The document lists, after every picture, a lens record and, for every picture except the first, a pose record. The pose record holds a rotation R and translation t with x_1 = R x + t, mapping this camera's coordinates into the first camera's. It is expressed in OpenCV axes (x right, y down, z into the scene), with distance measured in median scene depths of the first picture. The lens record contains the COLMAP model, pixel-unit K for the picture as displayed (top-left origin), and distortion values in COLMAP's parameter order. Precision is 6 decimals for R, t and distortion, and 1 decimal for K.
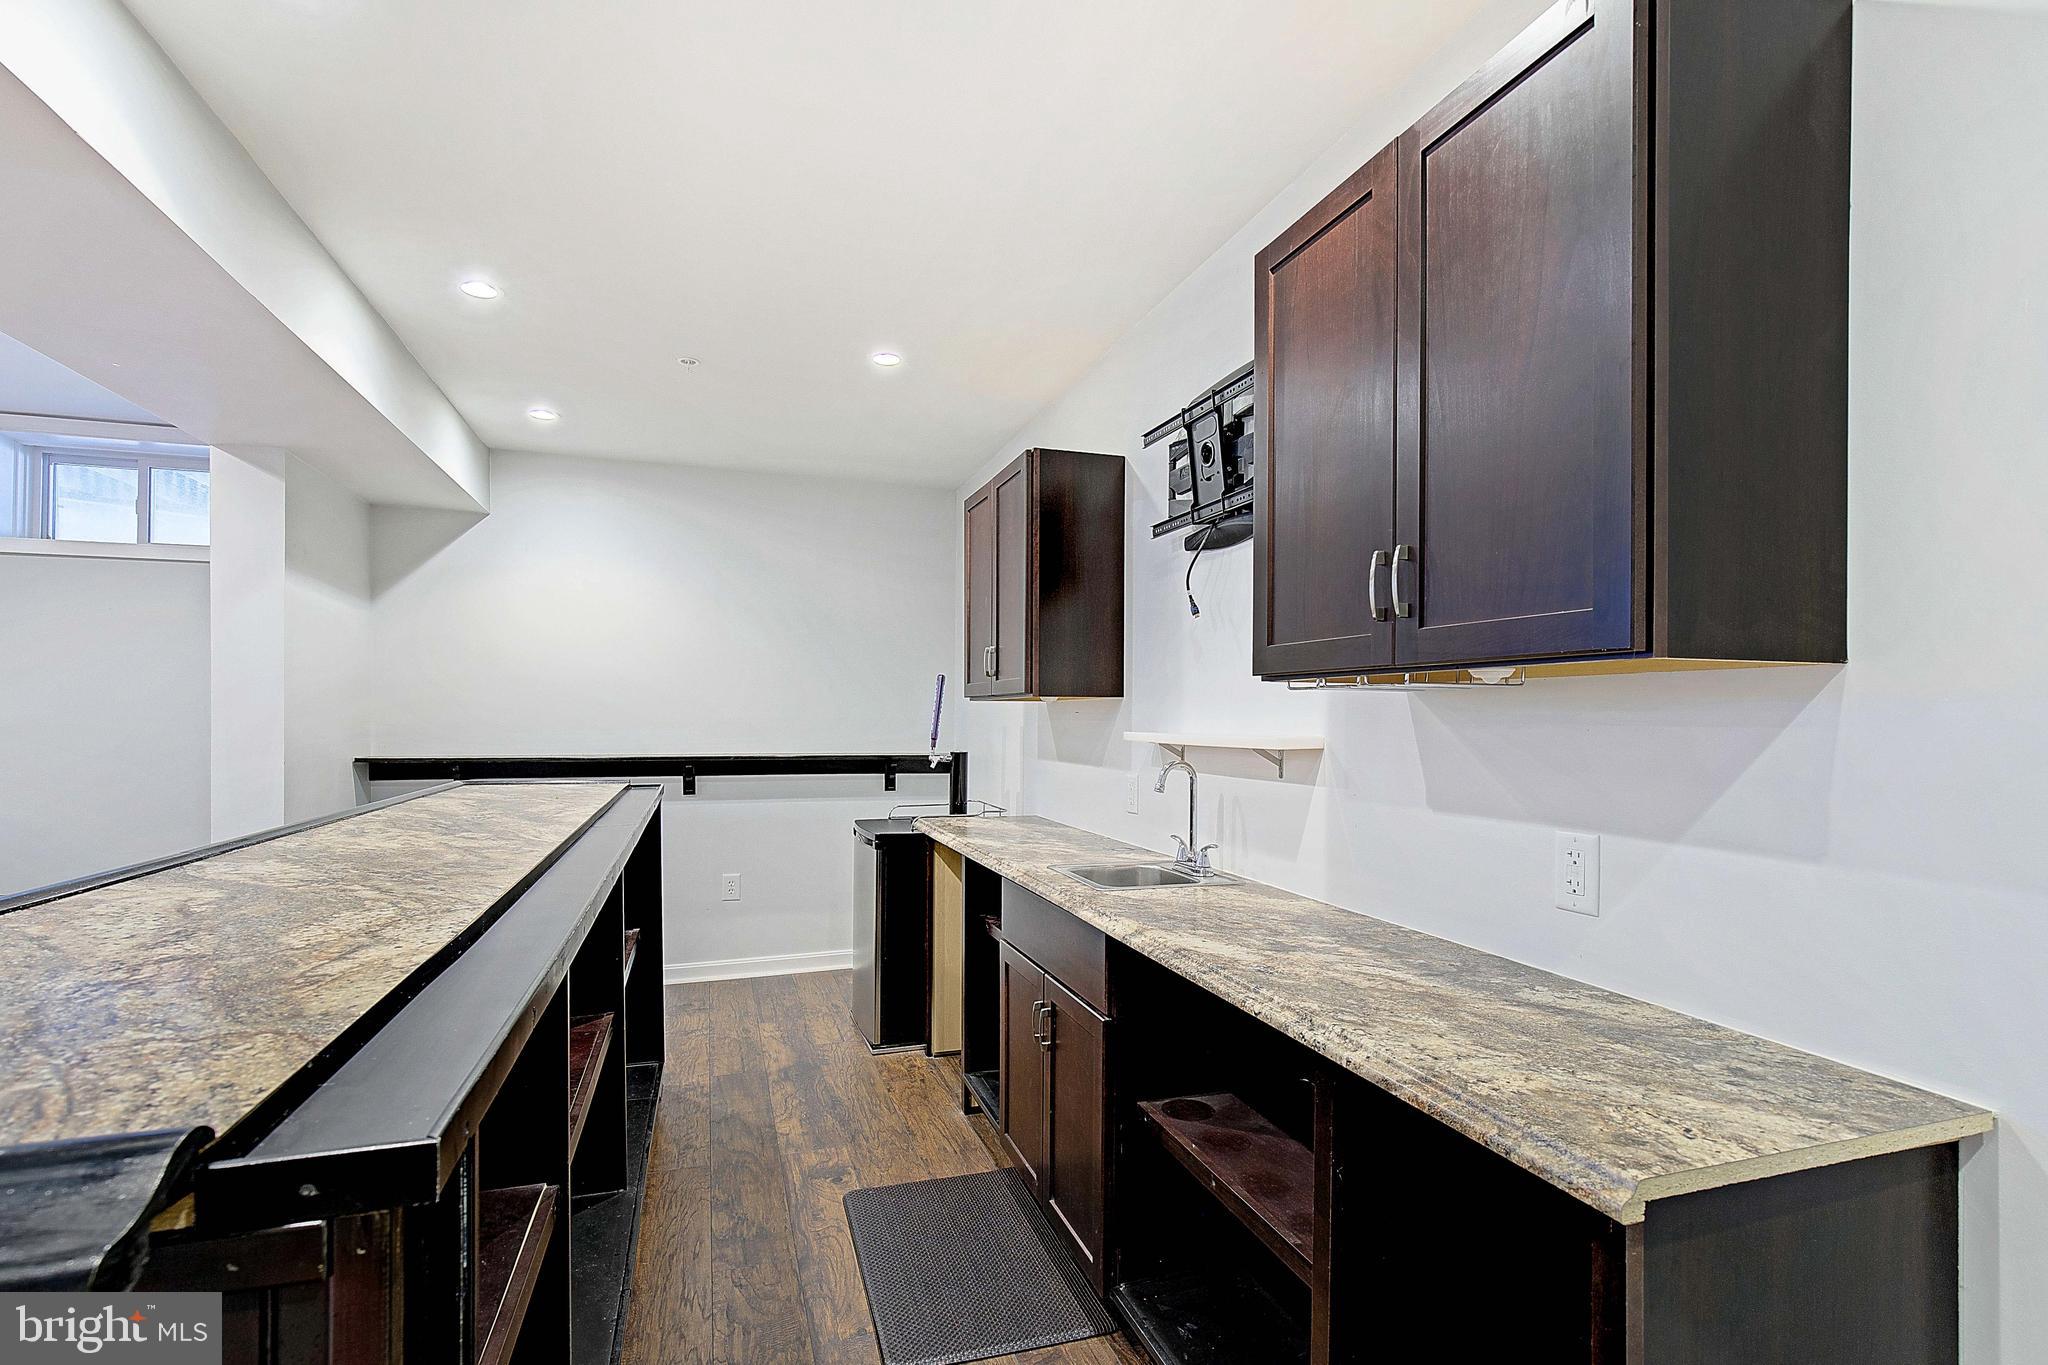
lens RADIAL K [[981.1, 0, 1026.1], [0, 981.1, 727.9], [0, 0, 1]] dist [-0.016021, 0.000770]
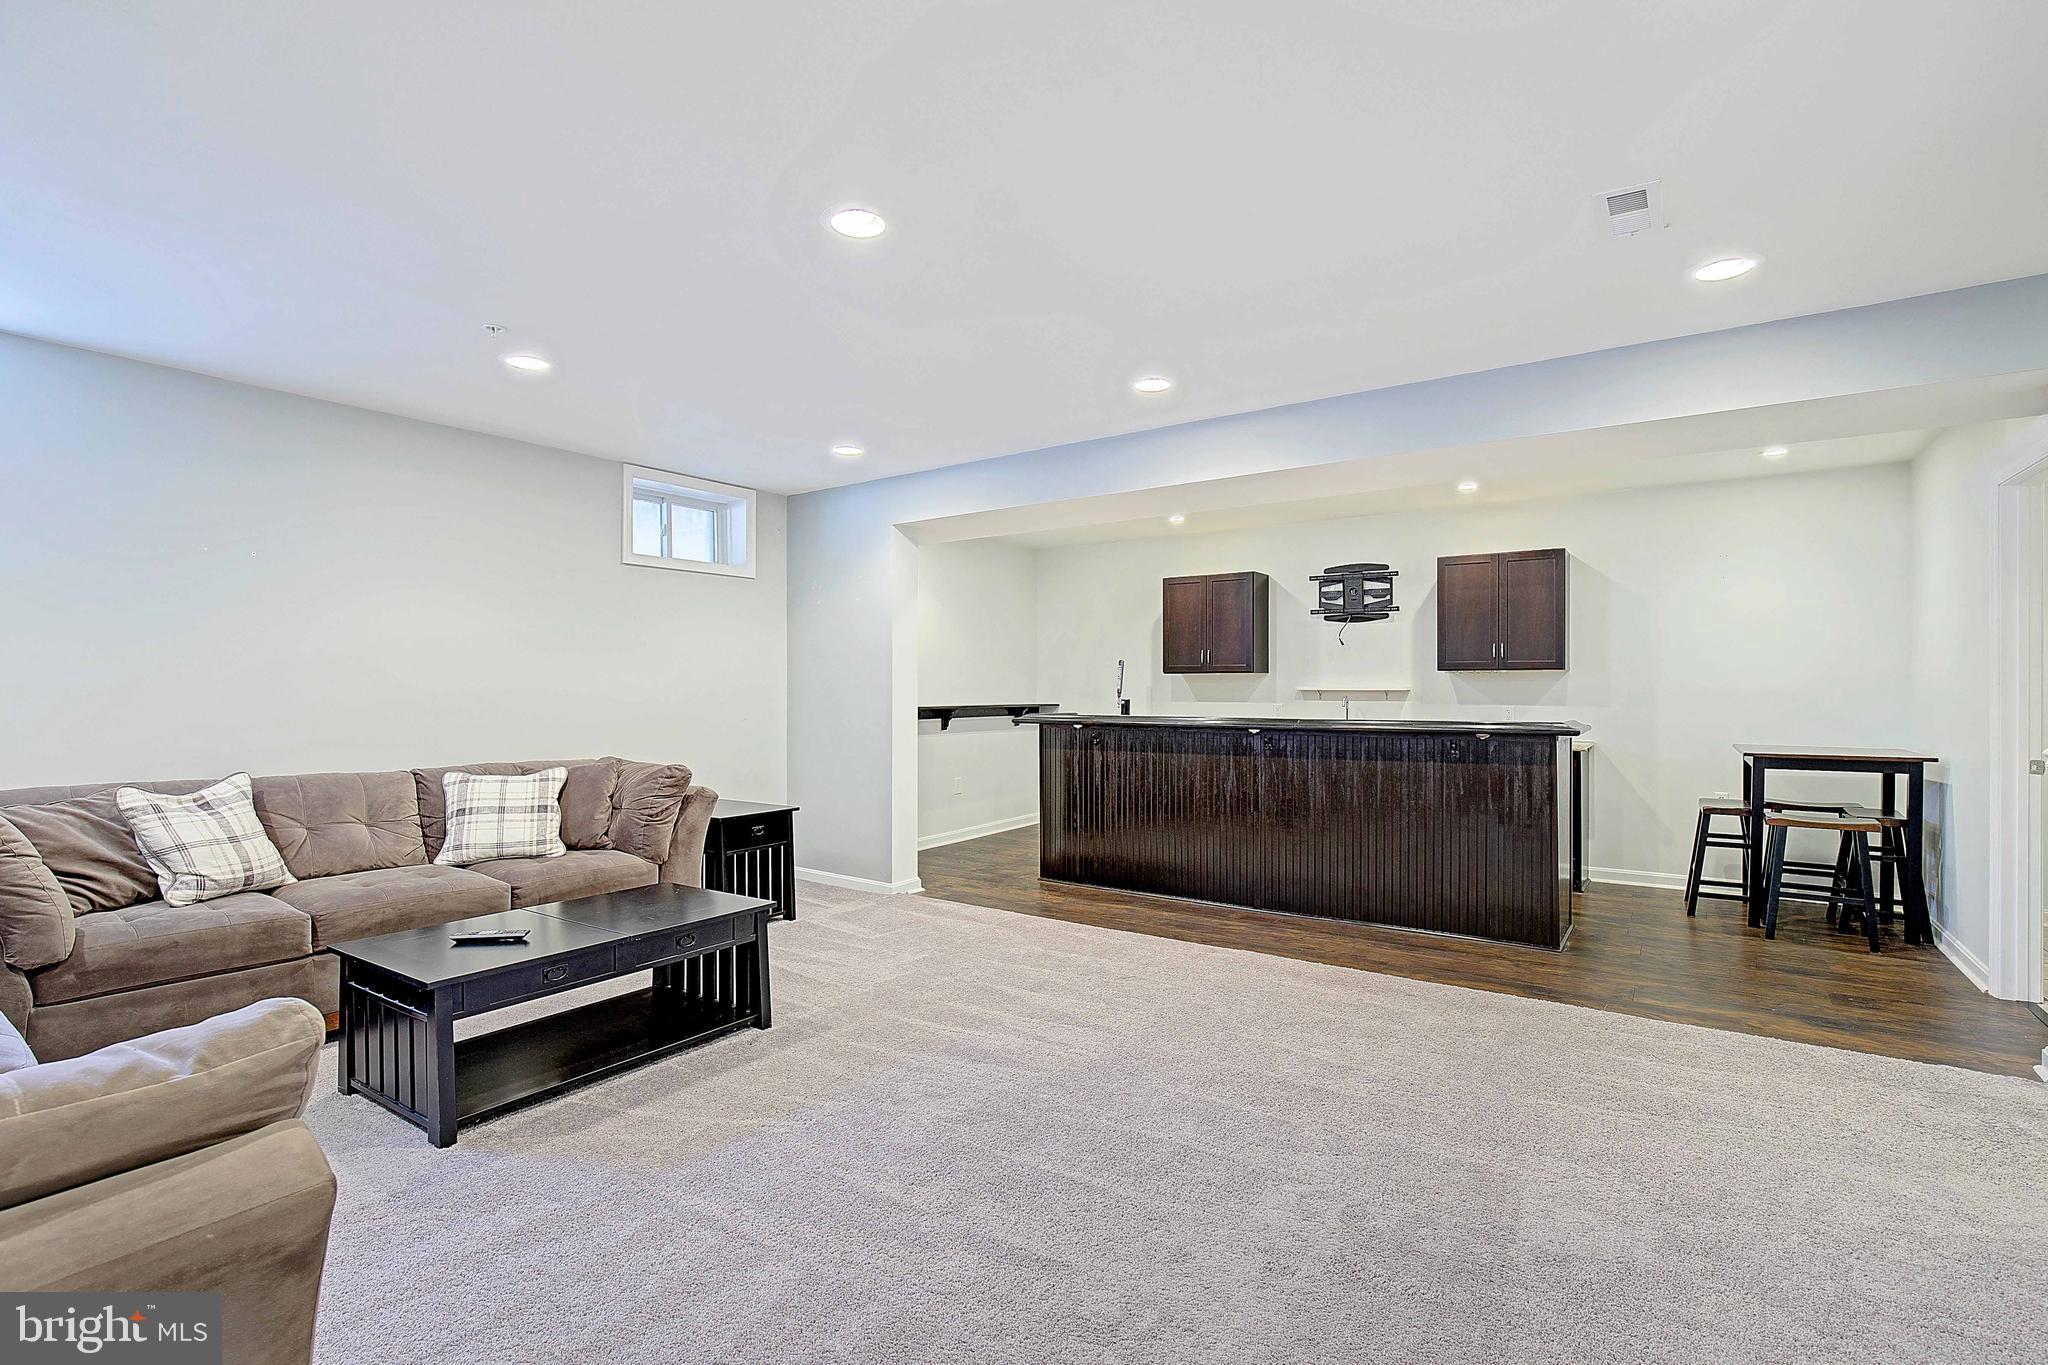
lens RADIAL K [[981.1, 0, 1041.6], [0, 981.1, 690.4], [0, 0, 1]] dist [-0.016021, 0.000770]
pose [[0.792482, -0.007768, 0.609846, -2.237457], [0.010005, 0.999950, -0.000266, 0.008966], [-0.609813, 0.006312, 0.792520, -0.728498]]
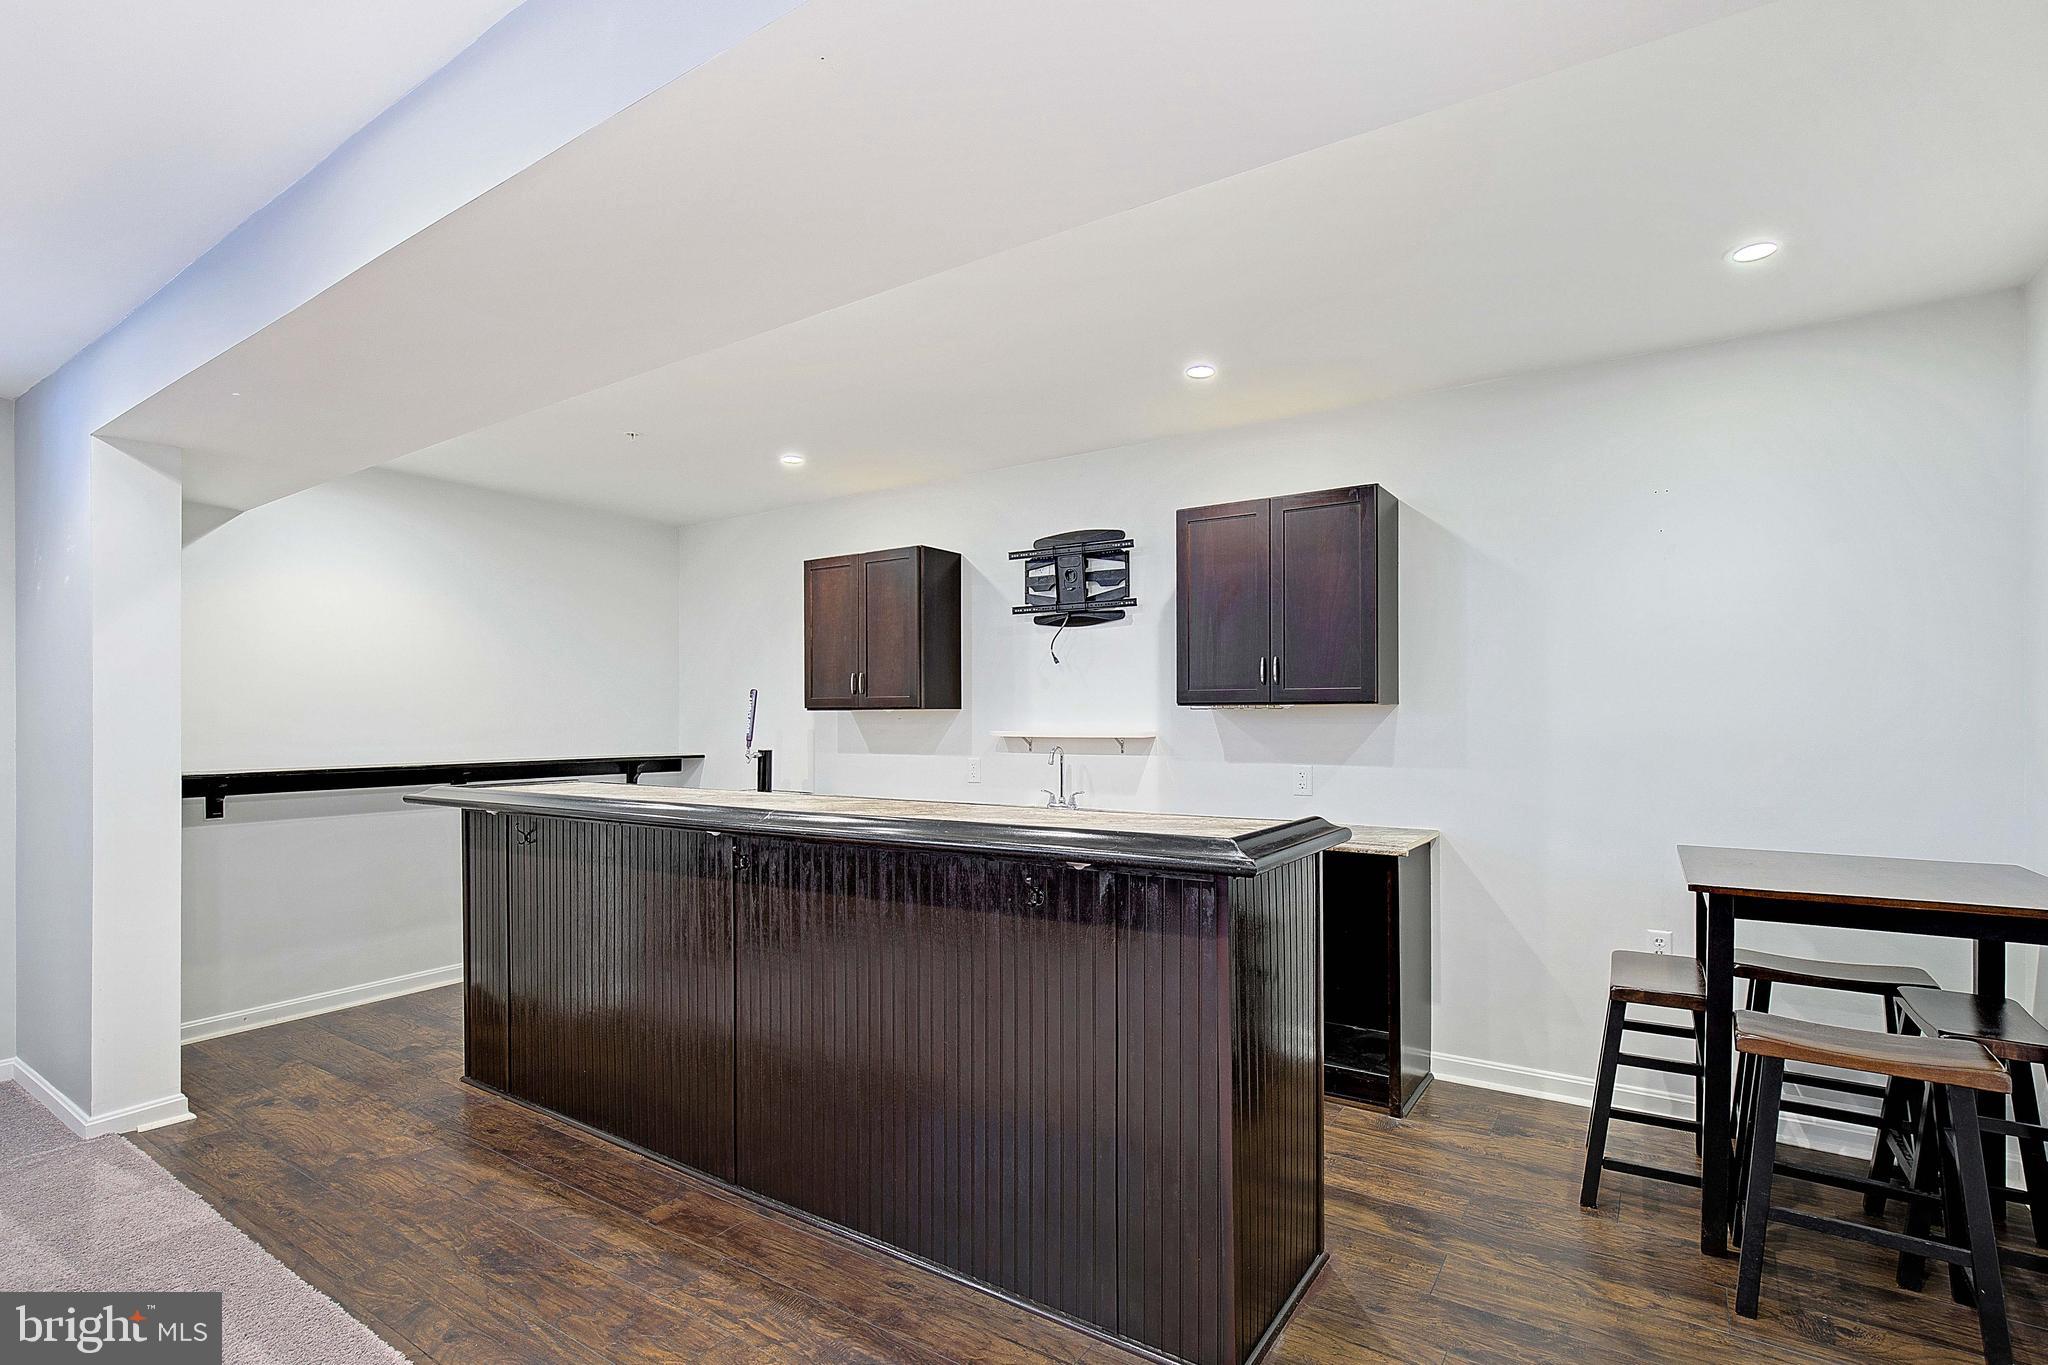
lens RADIAL K [[981.1, 0, 1058.0], [0, 981.1, 716.0], [0, 0, 1]] dist [-0.016021, 0.000770]
pose [[0.777593, -0.005780, 0.628742, -0.914558], [0.013983, 0.999869, -0.008101, -0.007154], [-0.628613, 0.015090, 0.777572, -0.364759]]
